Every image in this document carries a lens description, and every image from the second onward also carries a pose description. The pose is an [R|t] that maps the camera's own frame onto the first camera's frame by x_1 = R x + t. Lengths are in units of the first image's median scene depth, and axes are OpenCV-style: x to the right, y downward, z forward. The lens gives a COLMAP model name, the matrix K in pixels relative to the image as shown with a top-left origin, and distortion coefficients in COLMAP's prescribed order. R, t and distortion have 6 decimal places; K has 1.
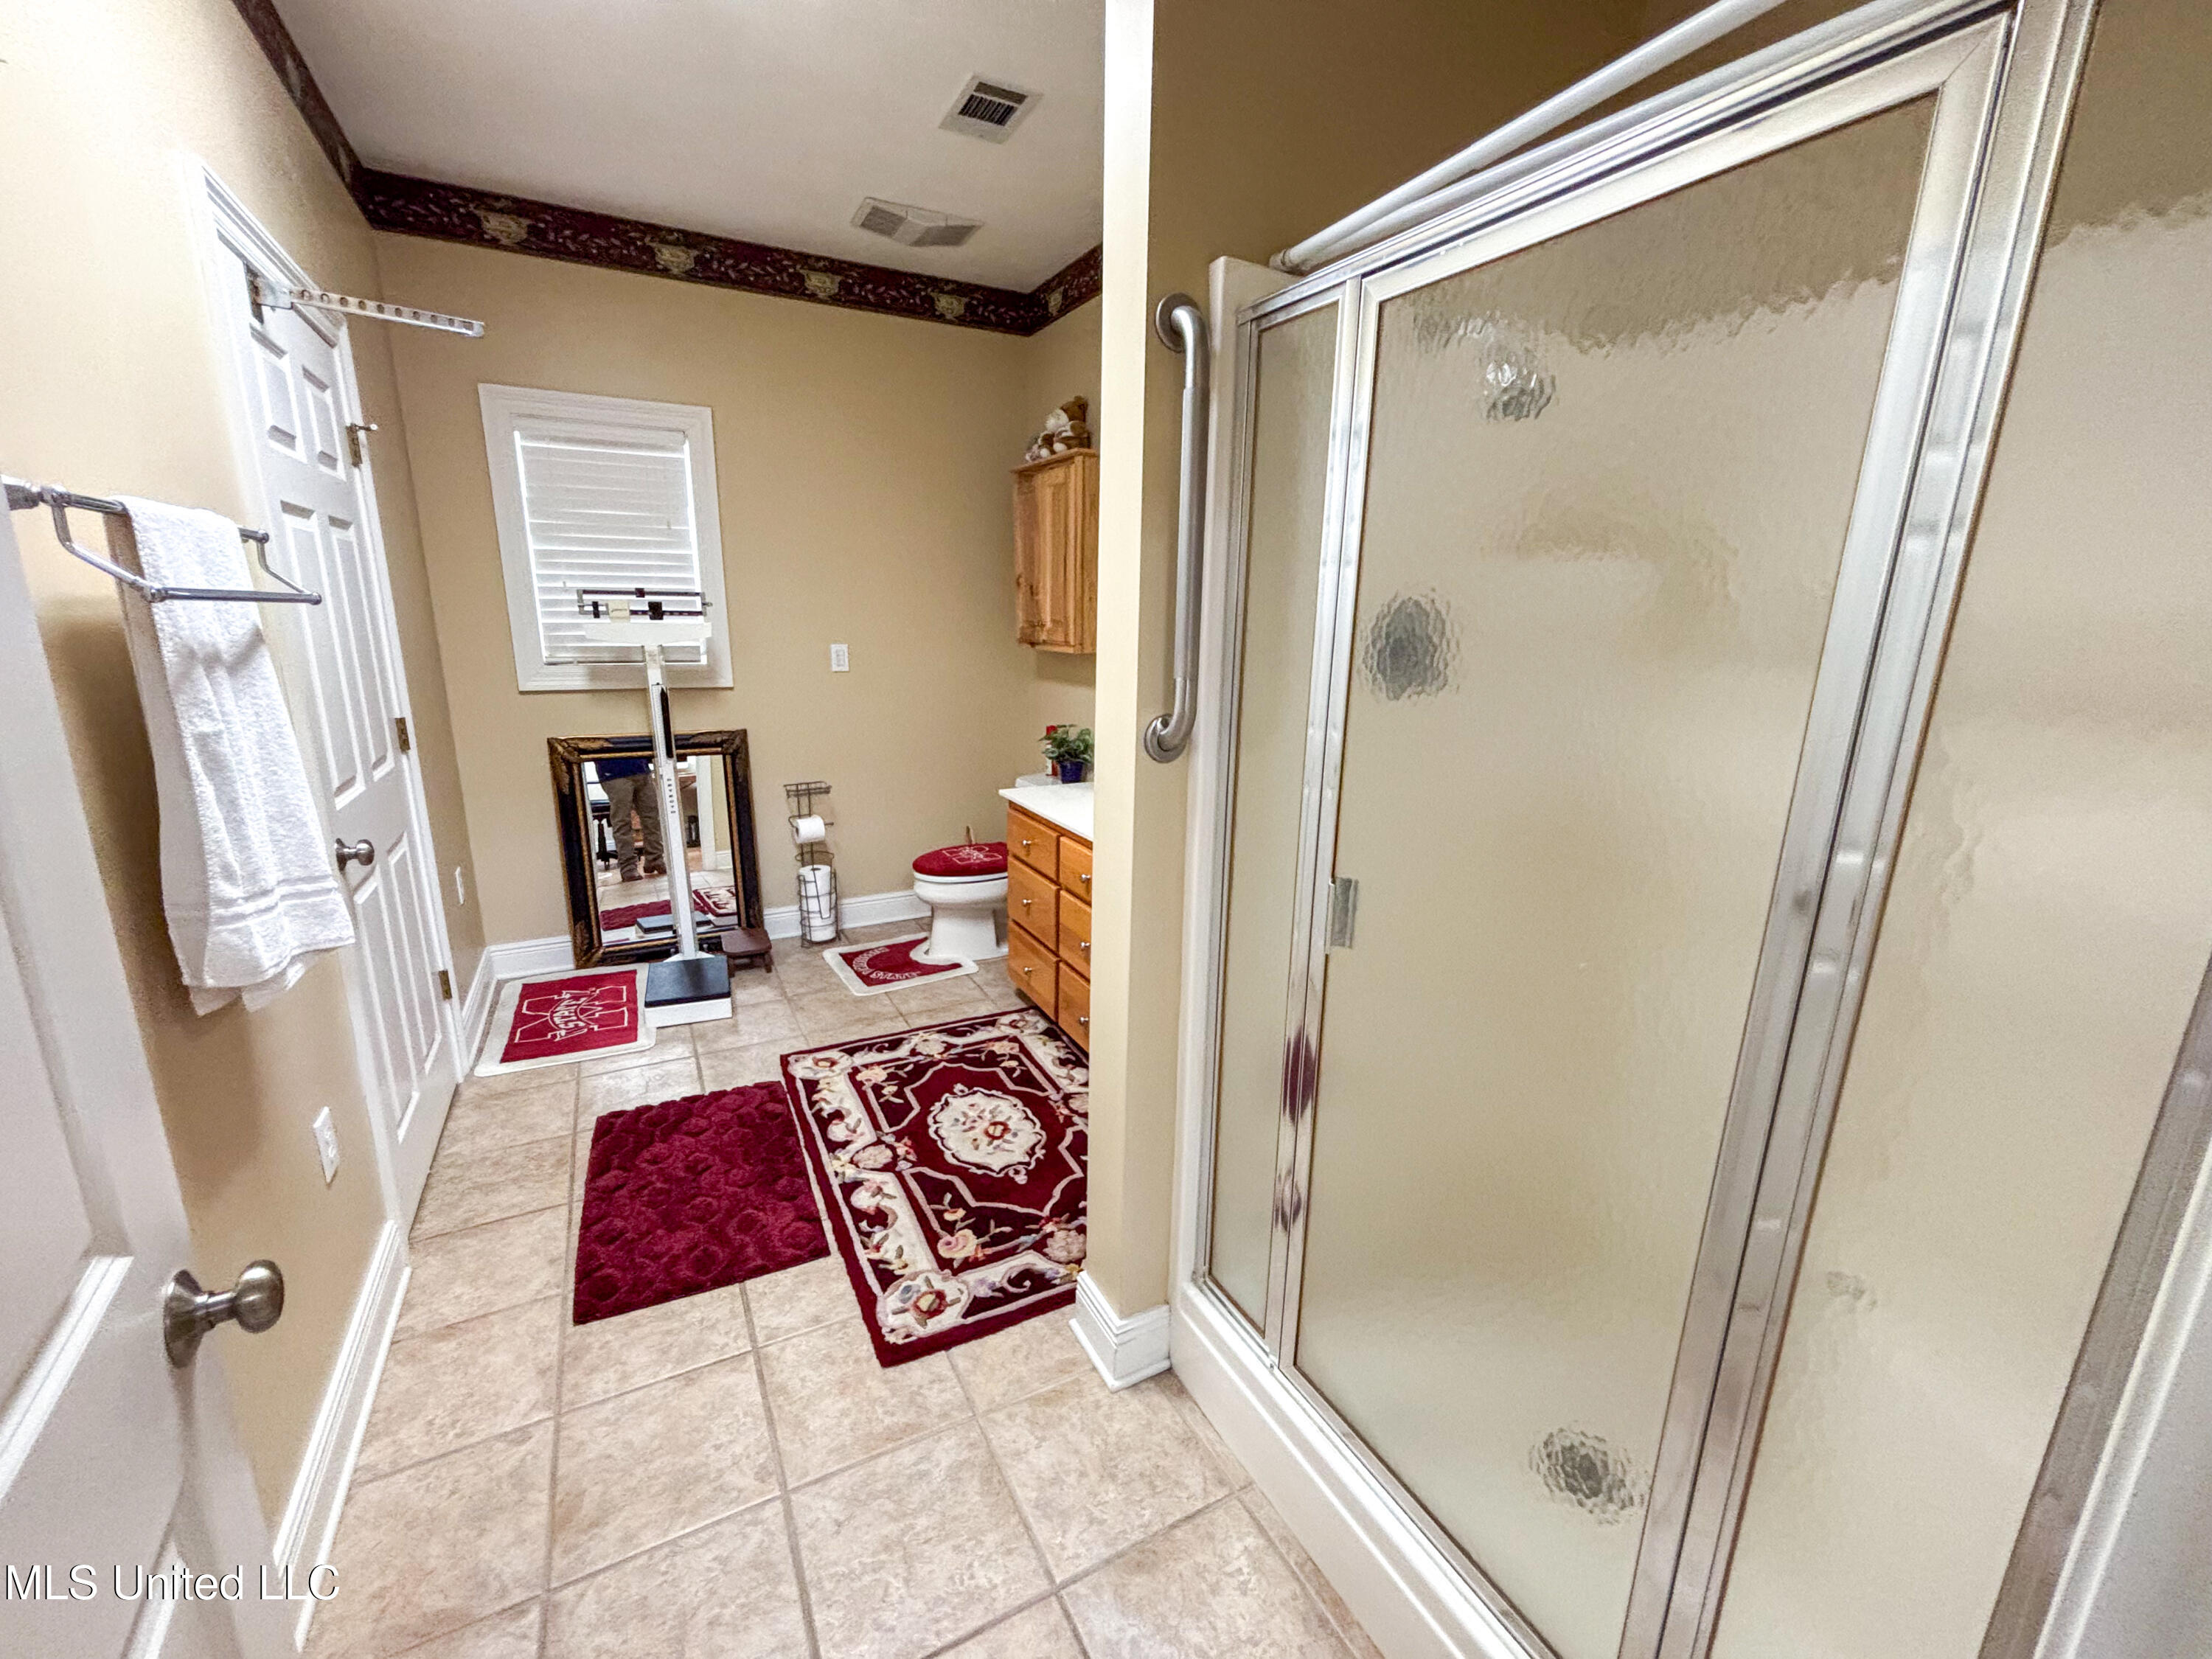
lens RADIAL K [[899.0, 0, 1105.5], [0, 899.0, 828.7], [0, 0, 1]] dist [-0.008545, 0.000434]
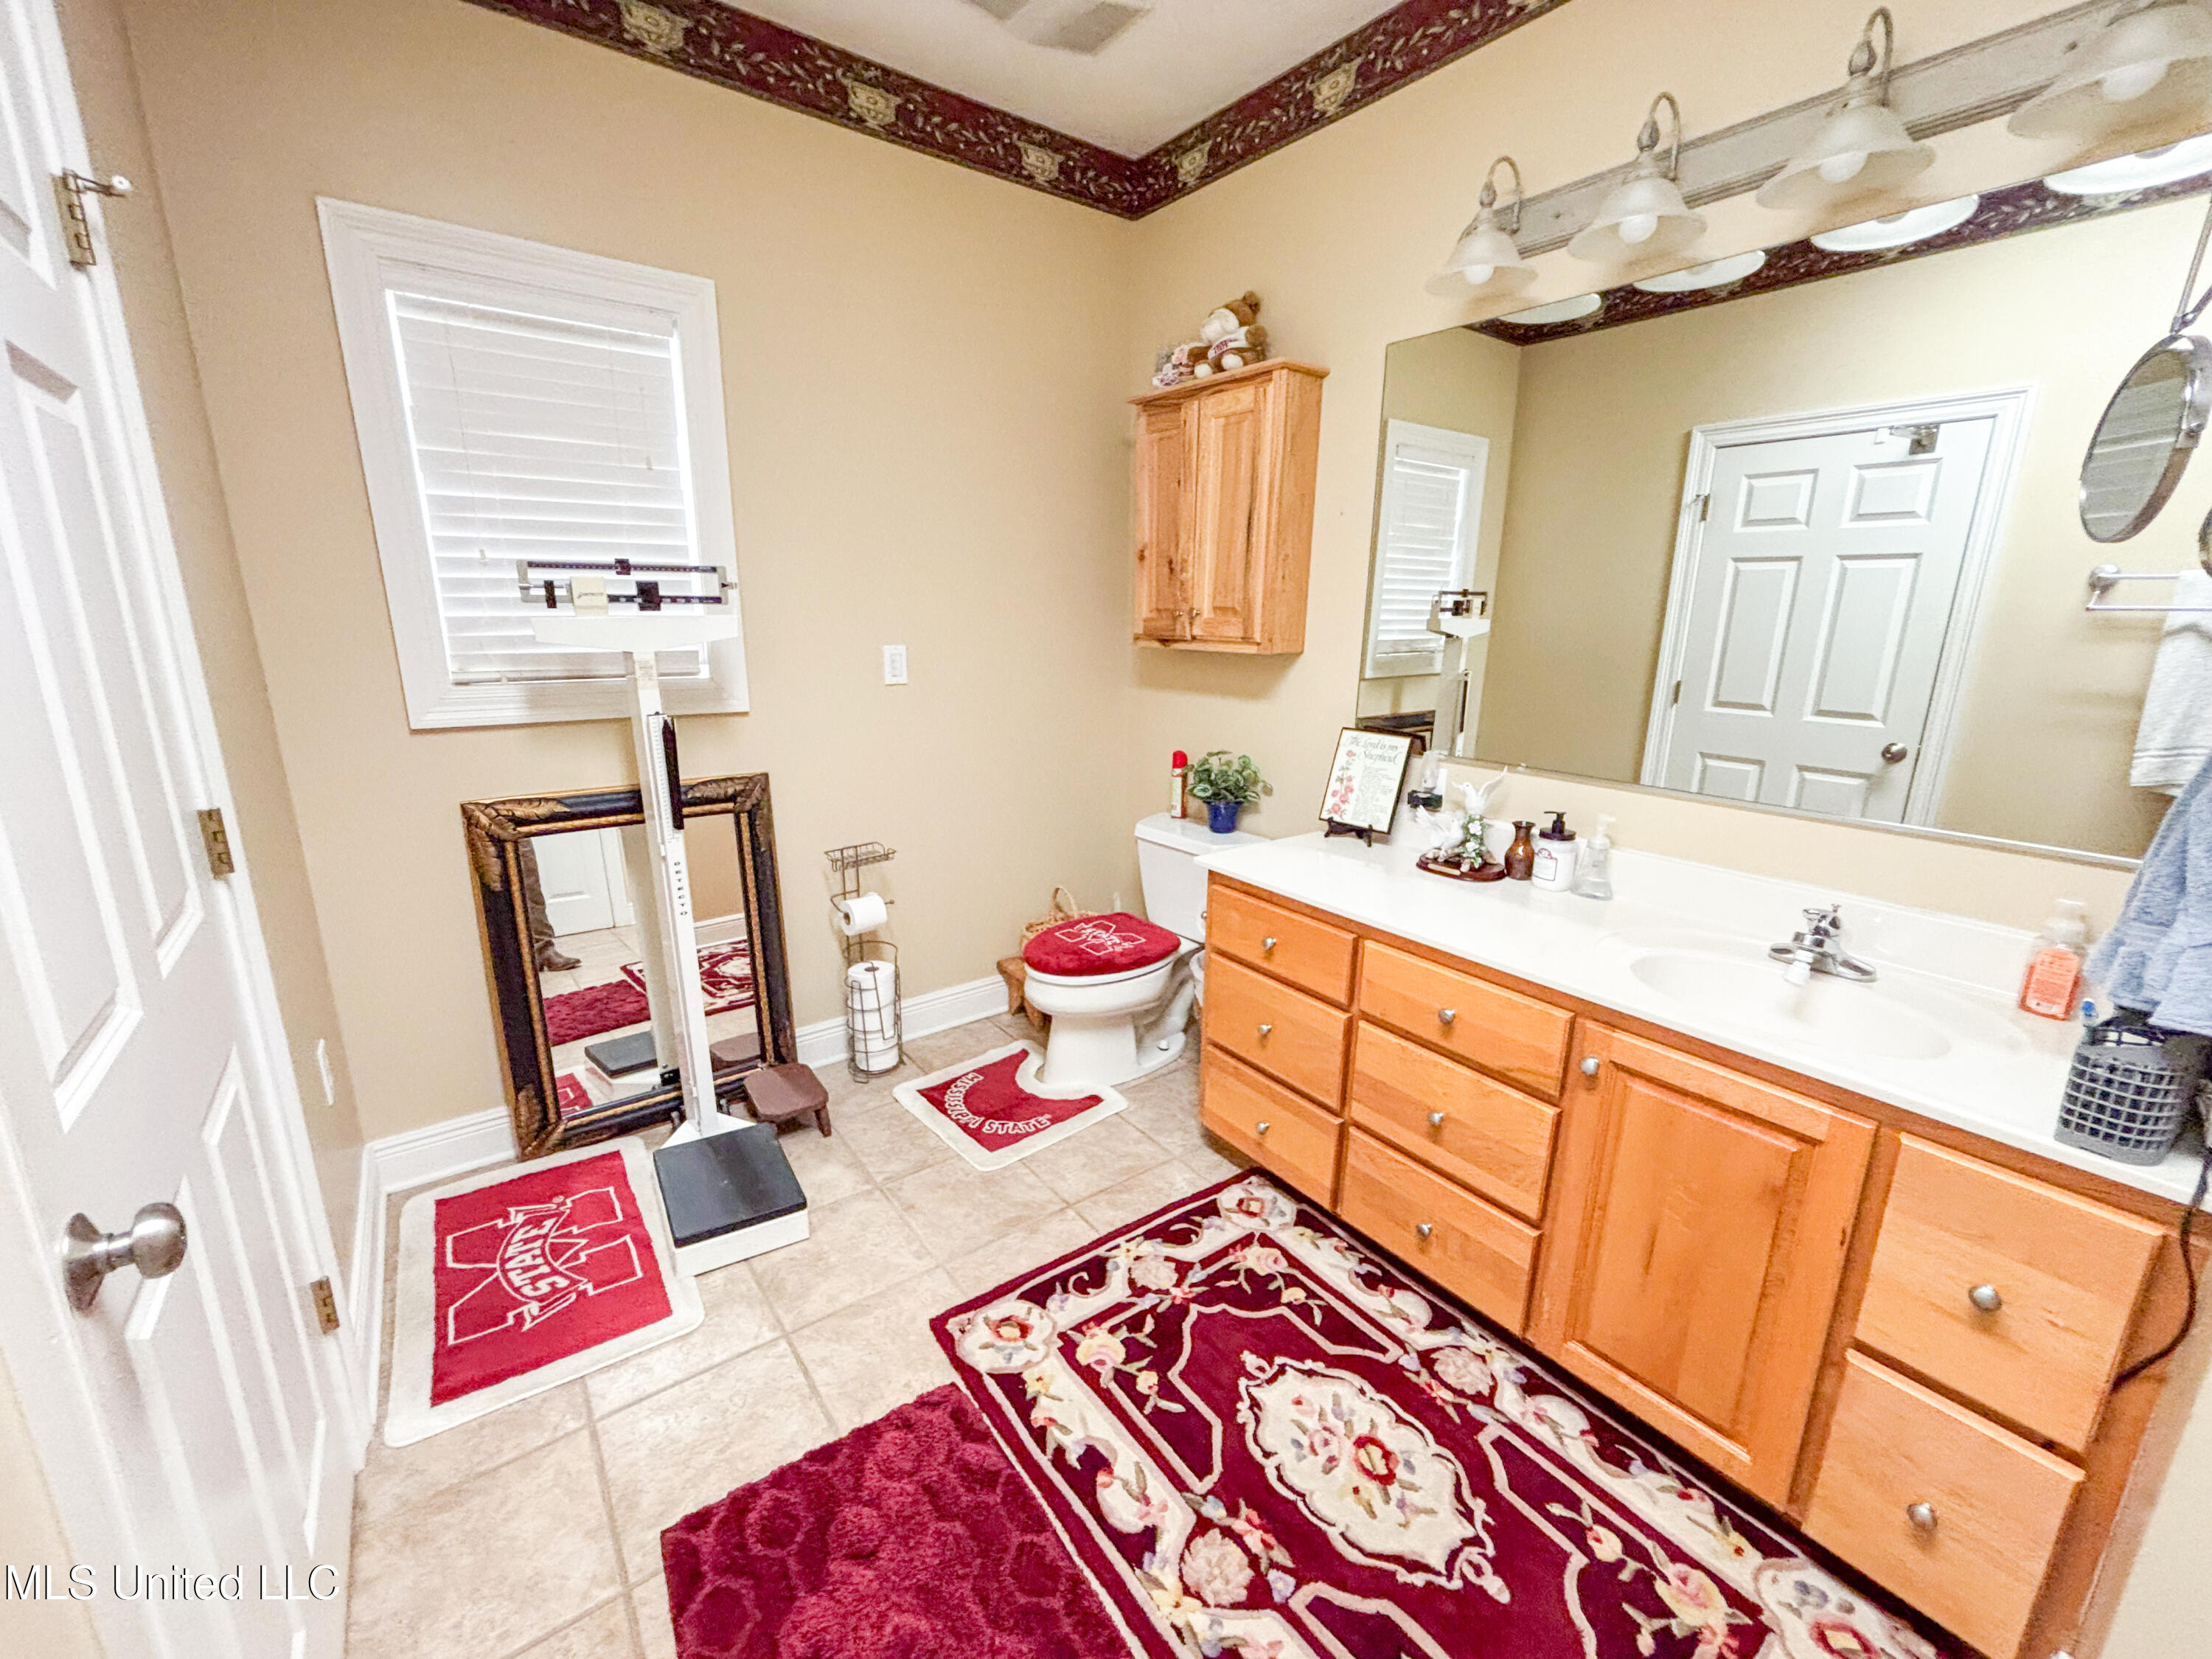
lens RADIAL K [[899.0, 0, 1104.1], [0, 899.0, 829.6], [0, 0, 1]] dist [-0.008545, 0.000434]
pose [[0.988840, -0.040711, 0.143311, -0.280878], [0.039589, 0.999159, 0.010671, -0.074275], [-0.143625, -0.004879, 0.989620, 0.334686]]
